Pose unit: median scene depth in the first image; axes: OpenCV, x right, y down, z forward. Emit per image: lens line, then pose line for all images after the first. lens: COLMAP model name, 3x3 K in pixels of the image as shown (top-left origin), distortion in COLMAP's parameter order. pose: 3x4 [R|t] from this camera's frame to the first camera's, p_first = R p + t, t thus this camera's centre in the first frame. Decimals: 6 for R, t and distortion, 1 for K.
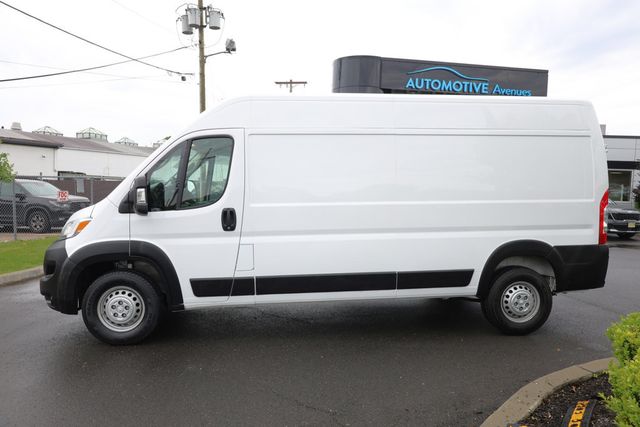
lens RADIAL K [[444.3, 0, 319.9], [0, 444.3, 213.1], [0, 0, 1]] dist [-0.020318, 0.003696]
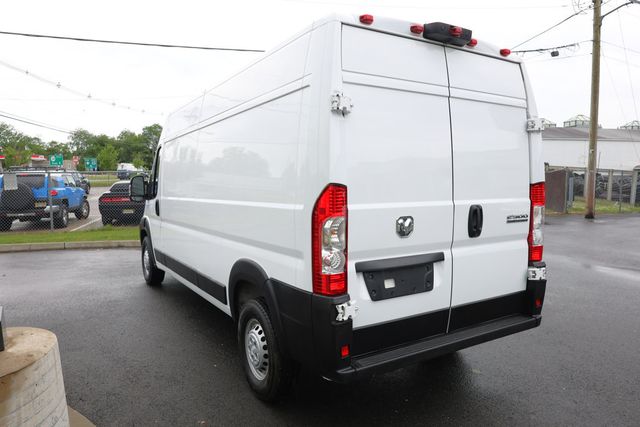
lens RADIAL K [[444.3, 0, 323.8], [0, 444.3, 210.7], [0, 0, 1]] dist [-0.020318, 0.003696]
pose [[0.463526, 0.056528, -0.884279, 0.244145], [-0.039373, 0.998291, 0.043178, -0.010960], [0.885208, 0.014803, 0.464959, 0.169955]]
